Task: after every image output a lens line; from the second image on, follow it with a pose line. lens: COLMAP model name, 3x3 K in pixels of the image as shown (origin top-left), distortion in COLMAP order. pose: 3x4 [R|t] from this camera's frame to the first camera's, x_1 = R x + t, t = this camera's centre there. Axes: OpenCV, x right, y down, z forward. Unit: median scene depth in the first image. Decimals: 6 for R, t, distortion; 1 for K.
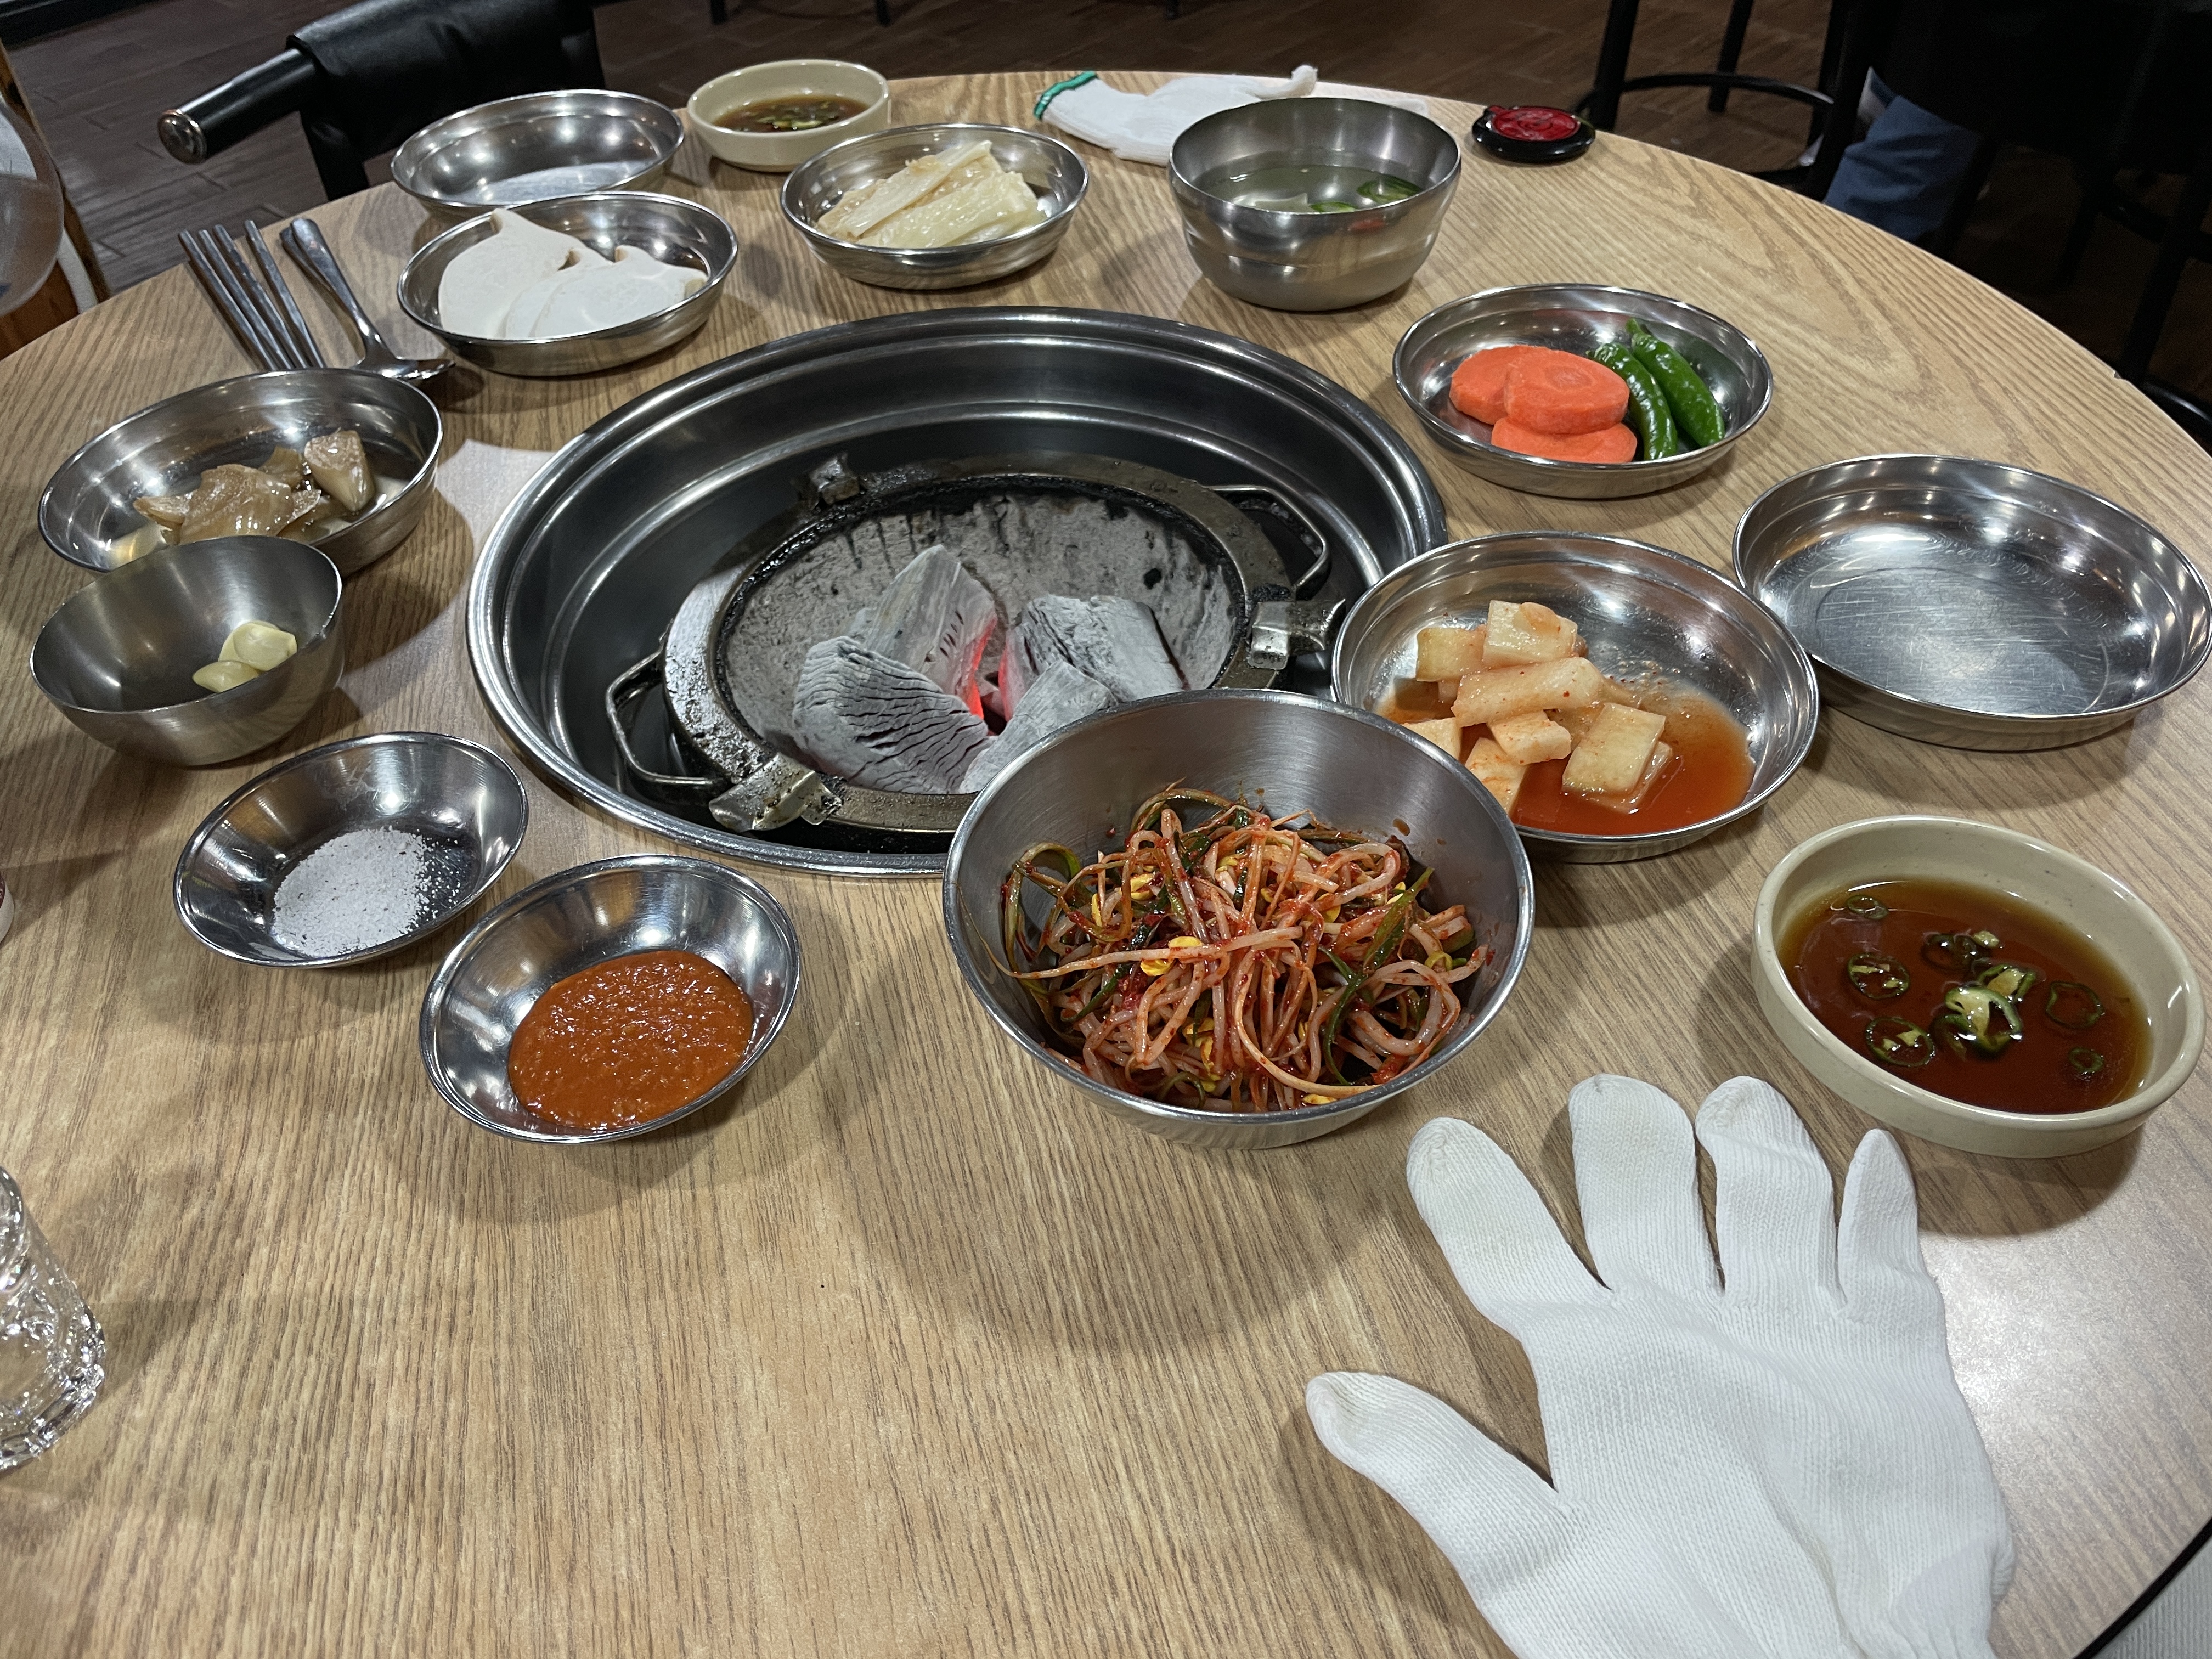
lens RADIAL K [[1691.1, 0, 1126.6], [0, 1691.1, 828.5], [0, 0, 1]] dist [0.077505, -0.120352]
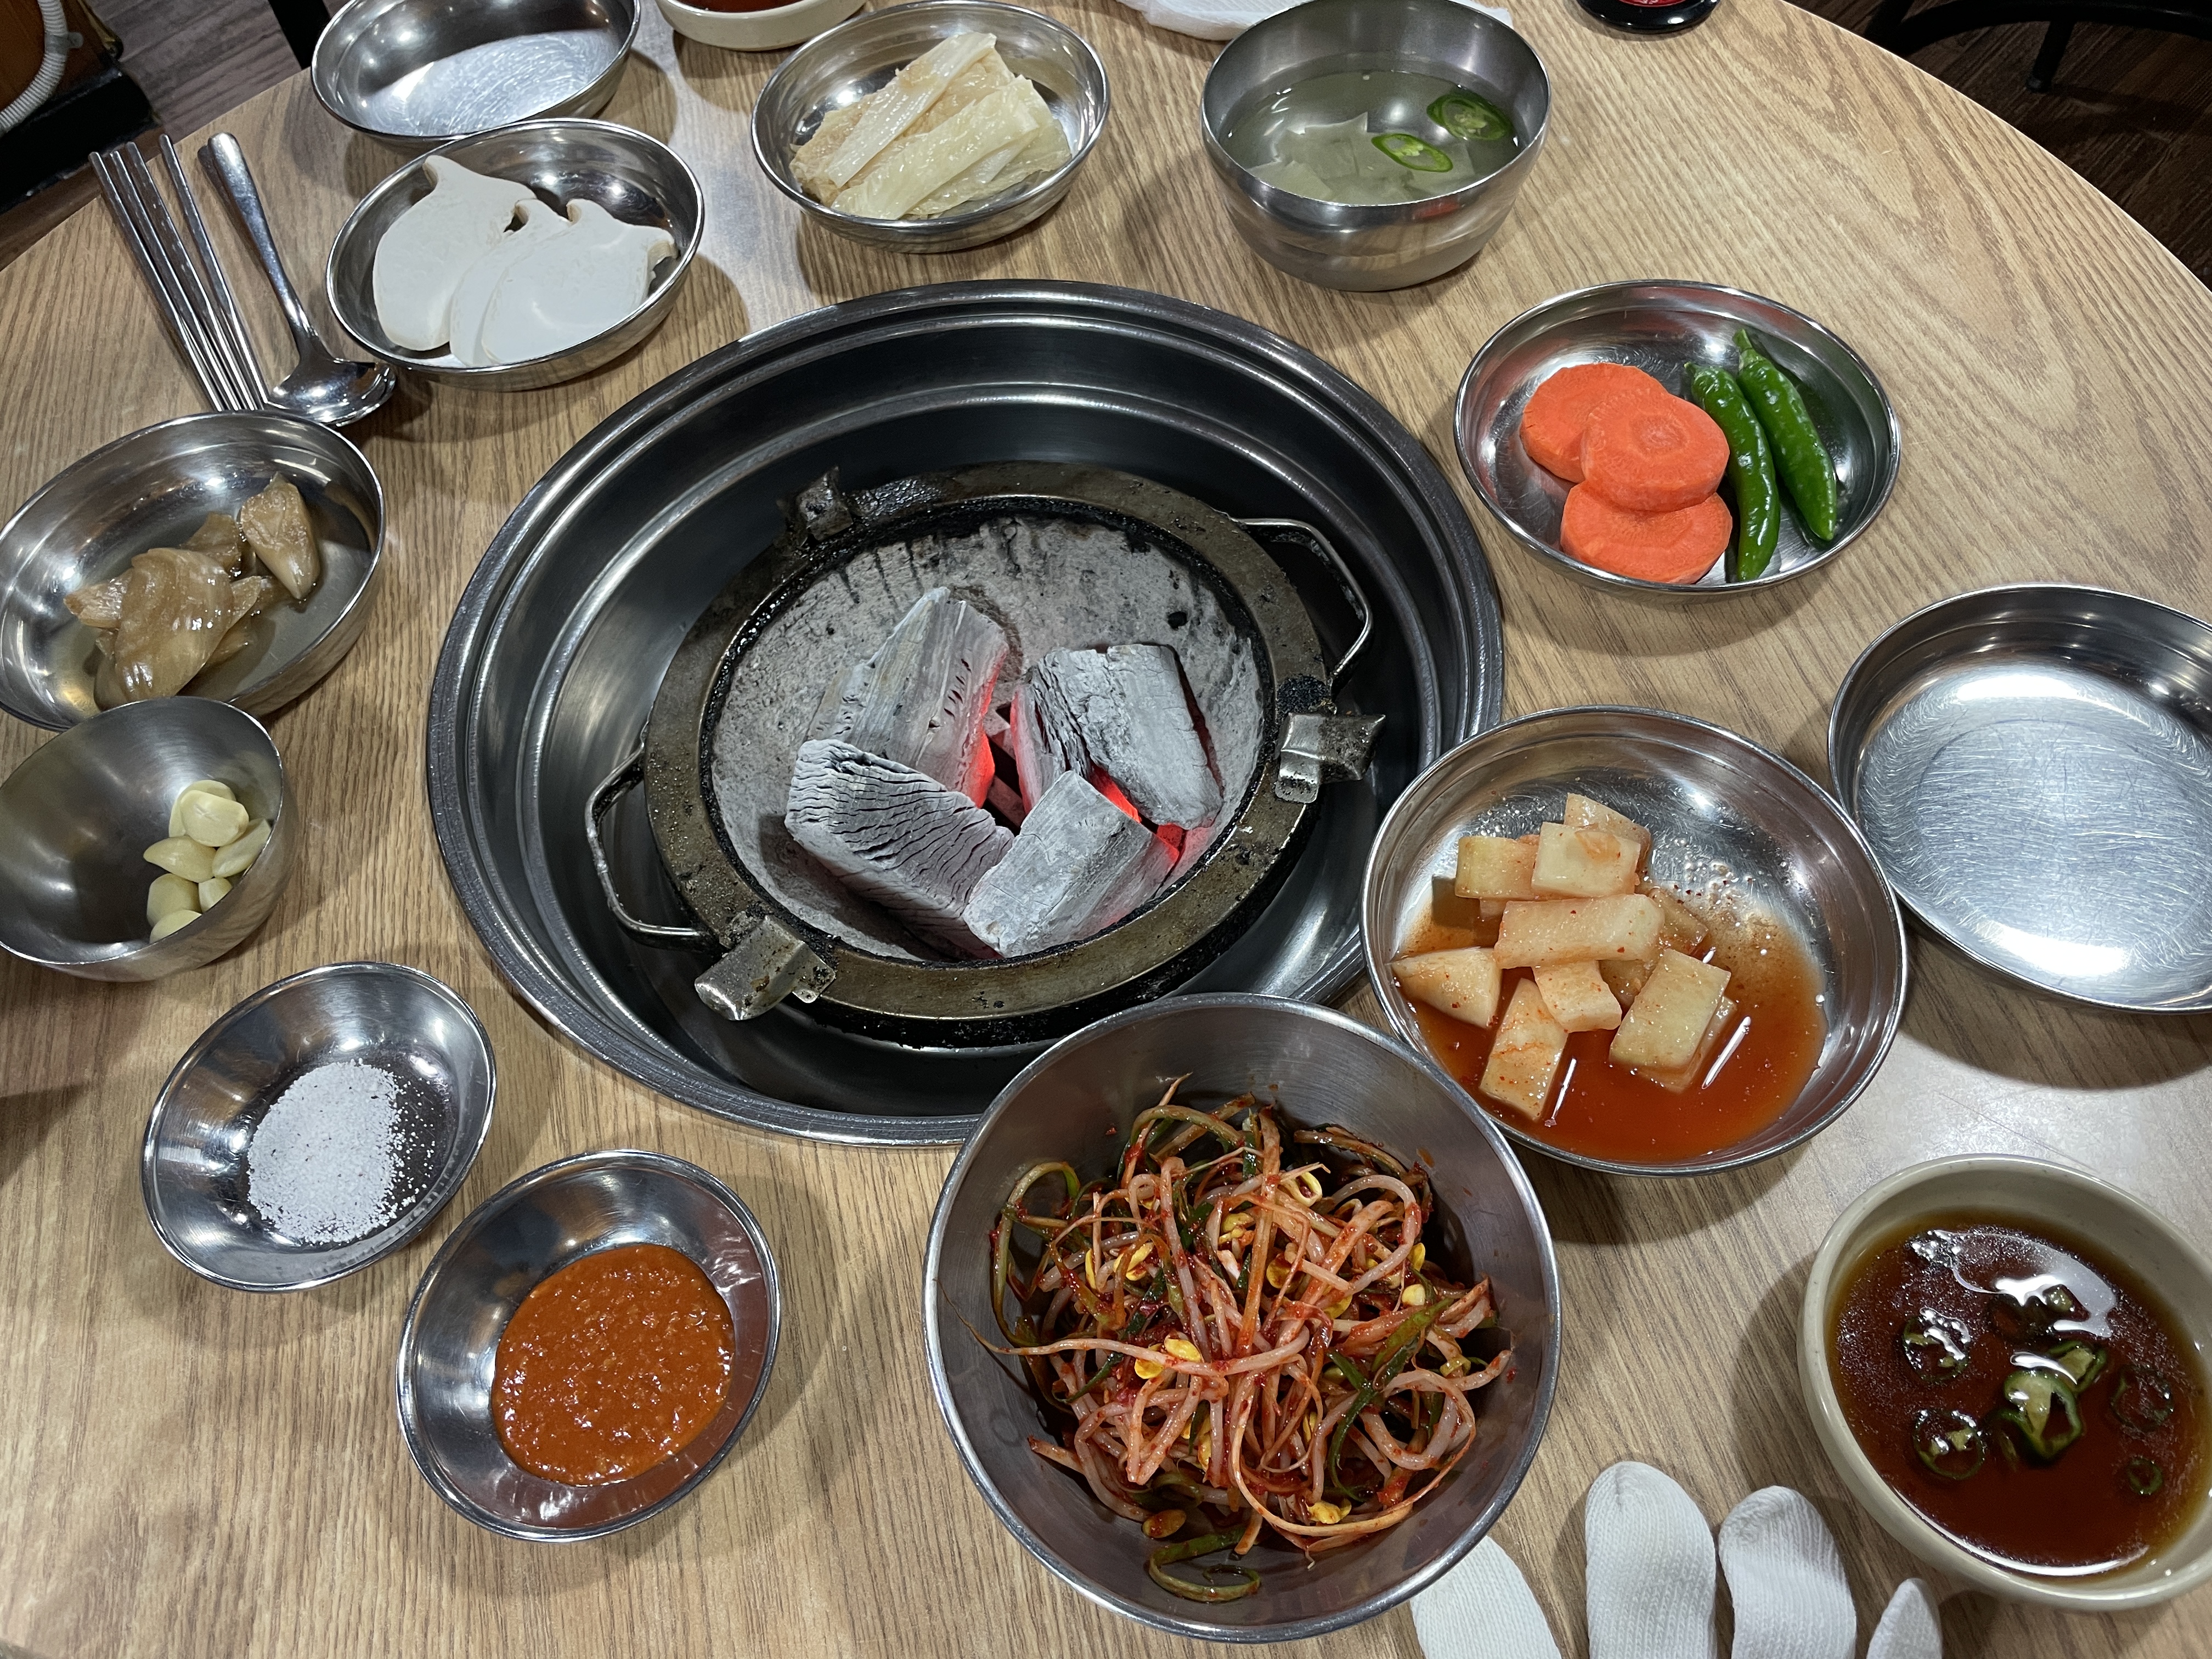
lens RADIAL K [[1669.9, 0, 1106.0], [0, 1669.9, 829.5], [0, 0, 1]] dist [0.071482, -0.107042]
pose [[0.998849, 0.008049, -0.047276, 0.027848], [0.004317, 0.966722, 0.255792, -0.362889], [0.047762, -0.255702, 0.965575, 0.144007]]
